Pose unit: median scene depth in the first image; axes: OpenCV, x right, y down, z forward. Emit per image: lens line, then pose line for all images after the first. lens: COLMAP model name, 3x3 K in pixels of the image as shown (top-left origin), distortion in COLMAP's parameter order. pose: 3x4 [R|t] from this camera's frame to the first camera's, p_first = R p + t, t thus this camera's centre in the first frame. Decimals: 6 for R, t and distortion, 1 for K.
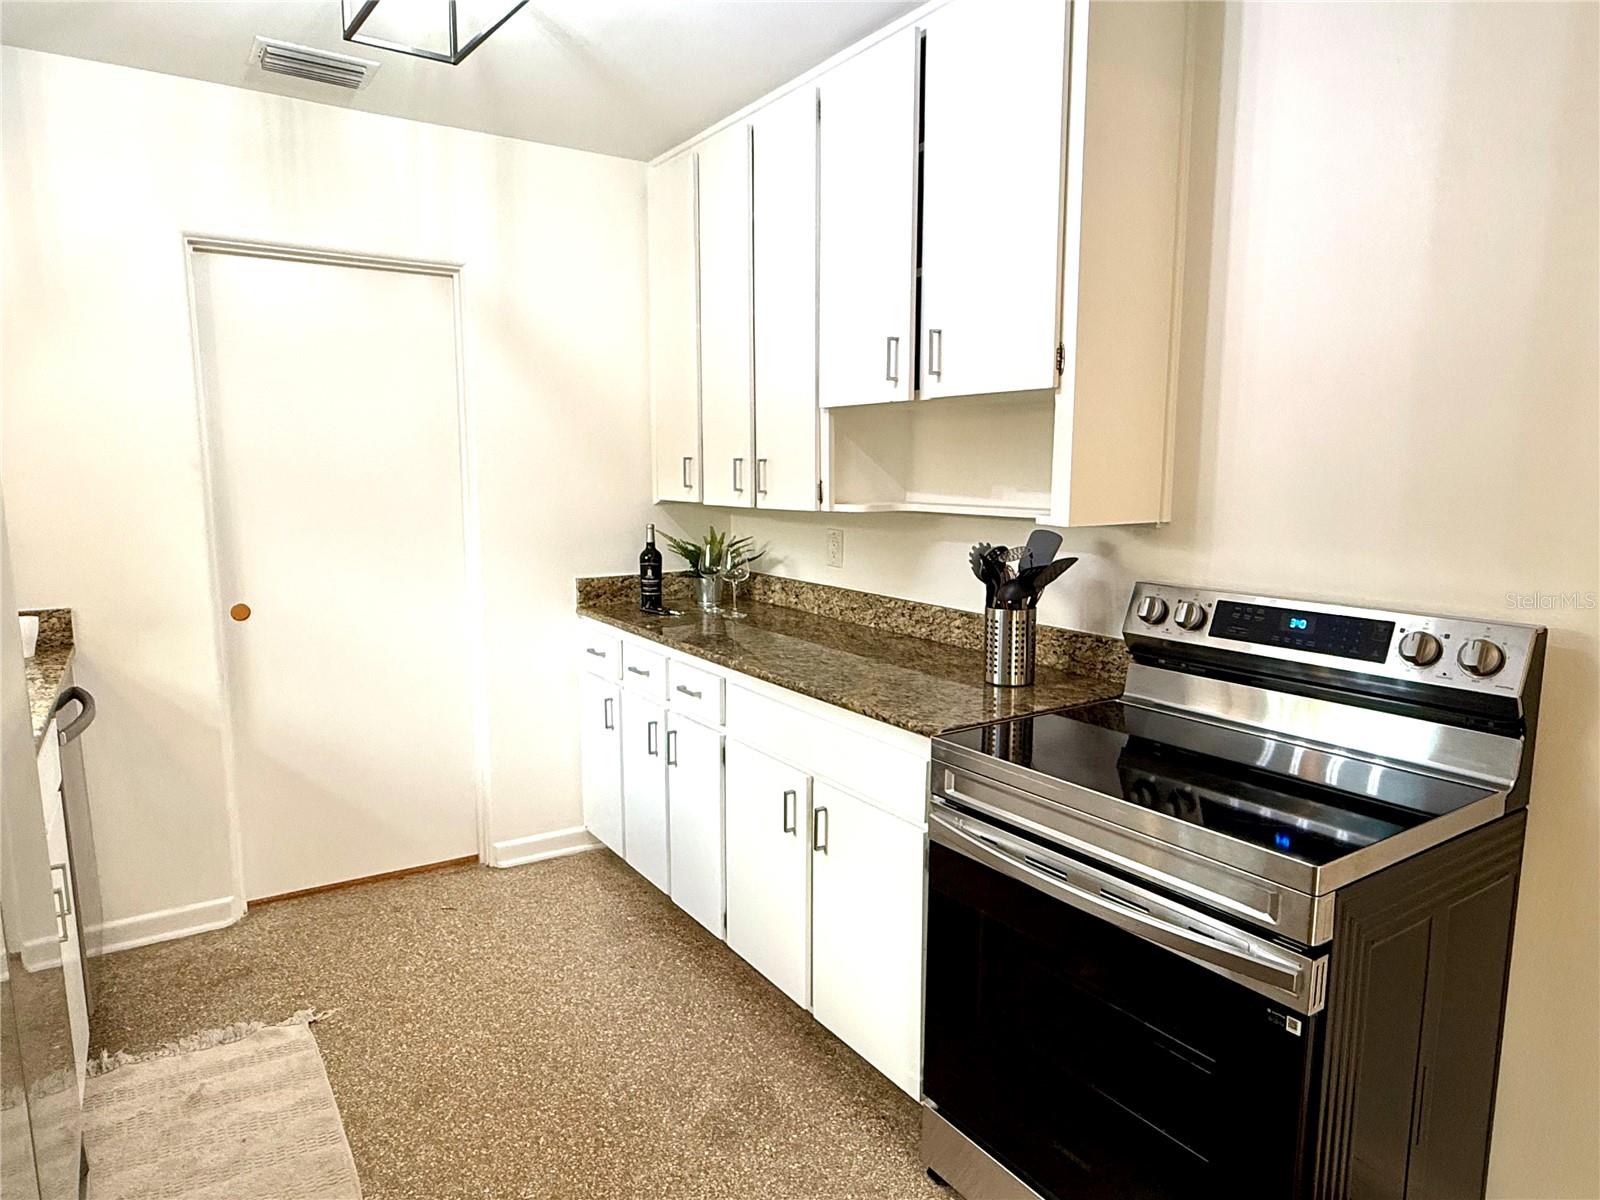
lens RADIAL K [[992.5, 0, 787.7], [0, 992.5, 603.6], [0, 0, 1]] dist [-0.000117, -0.000922]
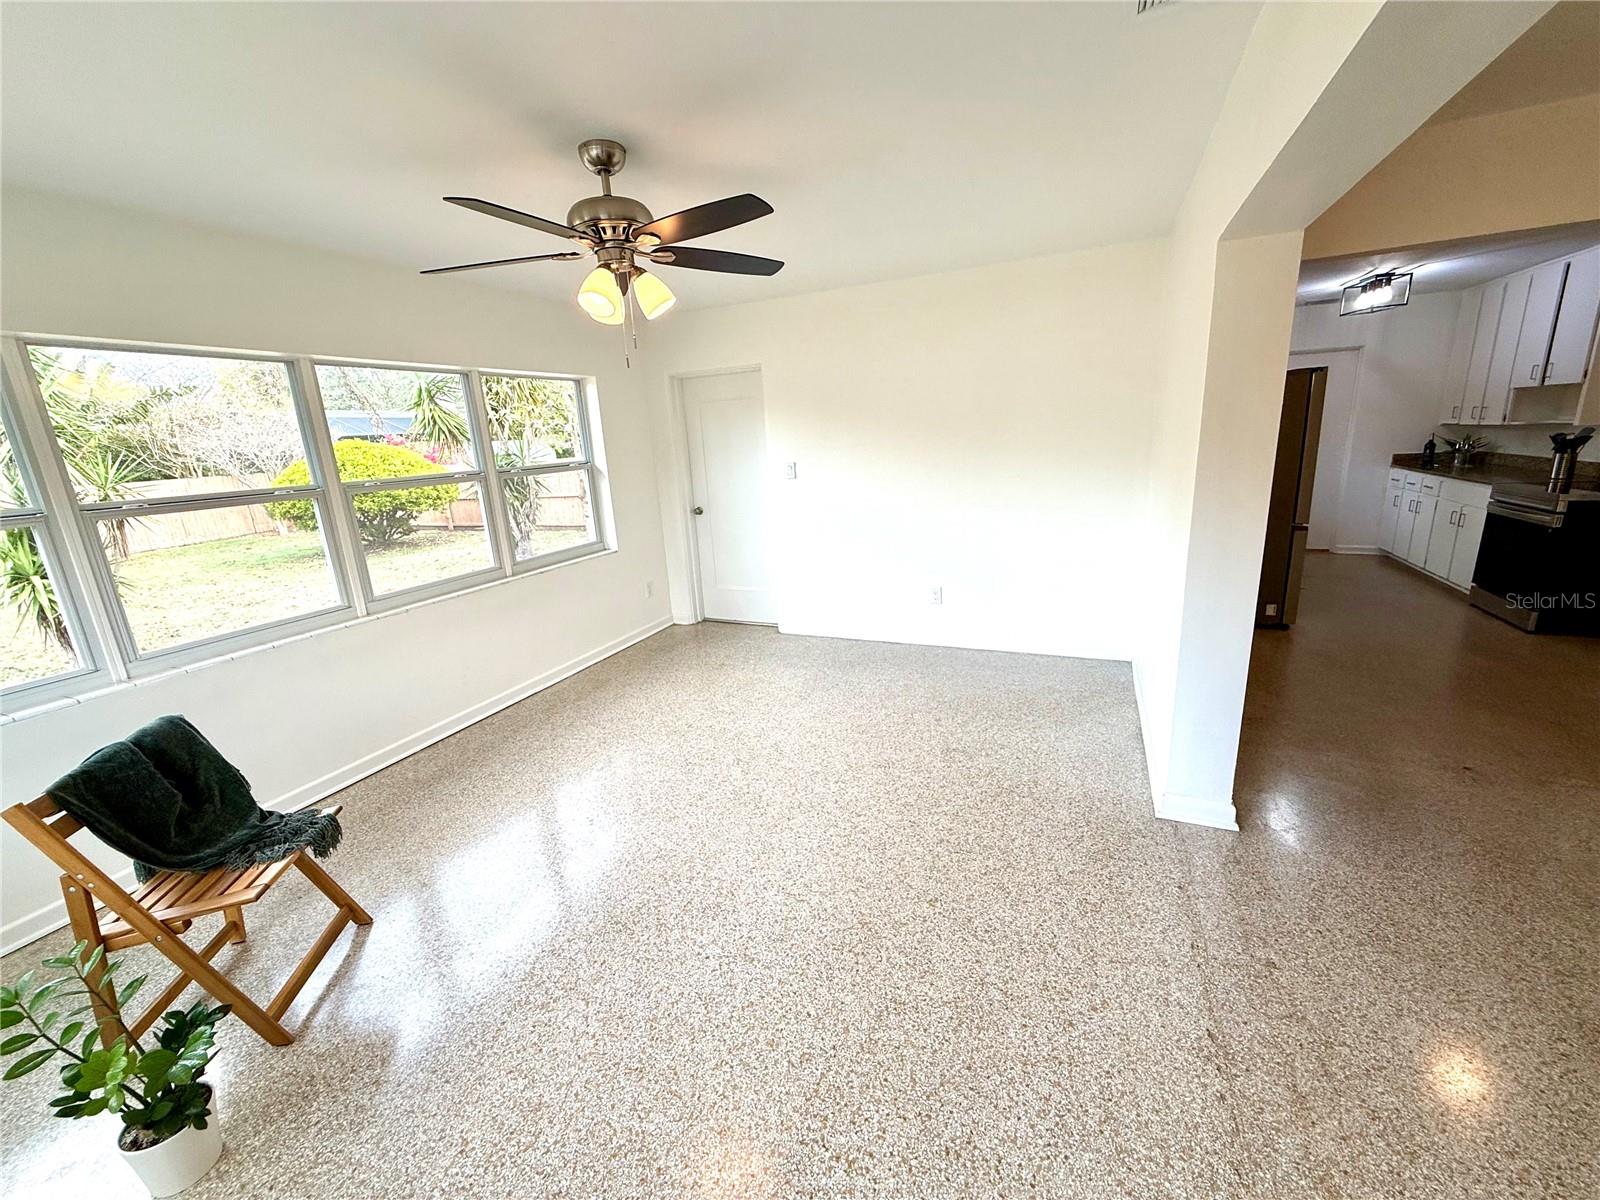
lens RADIAL K [[636.3, 0, 793.9], [0, 636.3, 597.7], [0, 0, 1]] dist [0.009557, -0.005537]
pose [[0.542957, 0.180142, -0.820211, 0.569634], [-0.061914, 0.982650, 0.174833, 0.221172], [0.837475, -0.044144, 0.544690, -1.905620]]
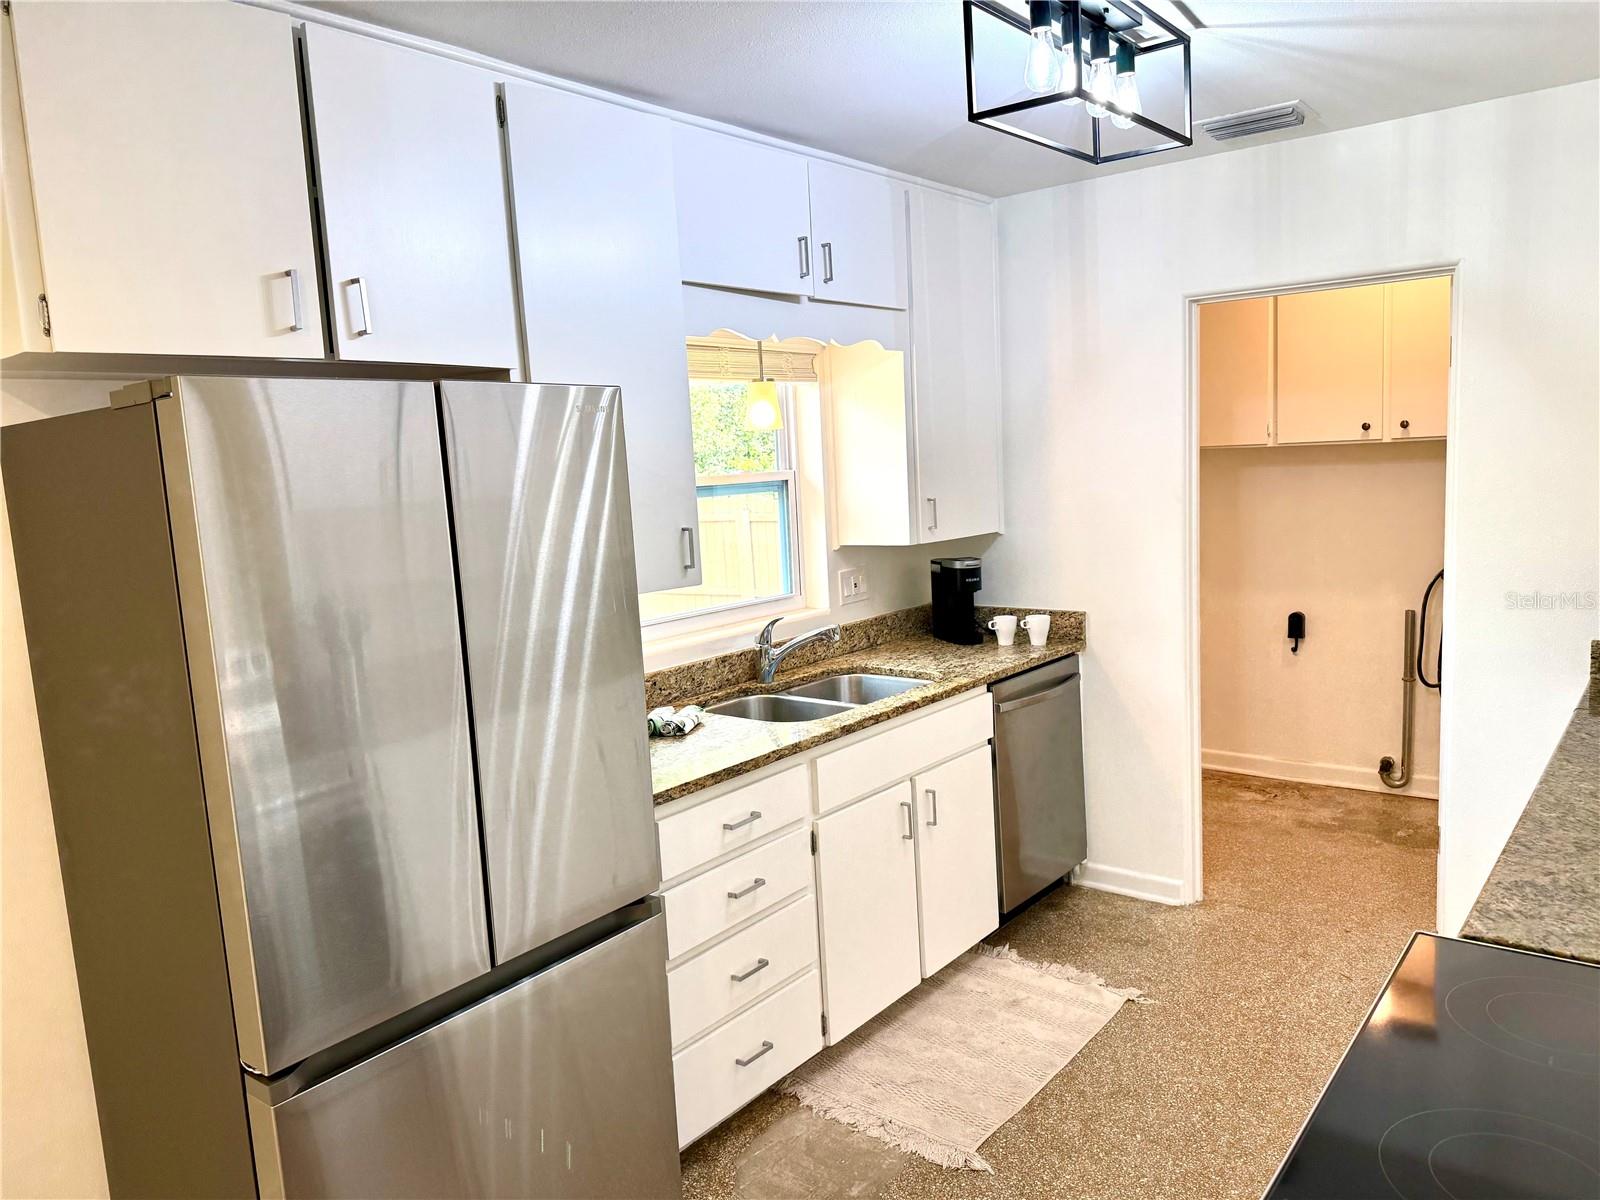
lens RADIAL K [[1112.4, 0, 804.5], [0, 1112.4, 606.2], [0, 0, 1]] dist [0.125293, -0.206320]
pose [[0.308647, 0.108236, -0.944998, 0.572348], [-0.082502, 0.992807, 0.086765, -0.105500], [0.947592, 0.051185, 0.315356, 0.214378]]
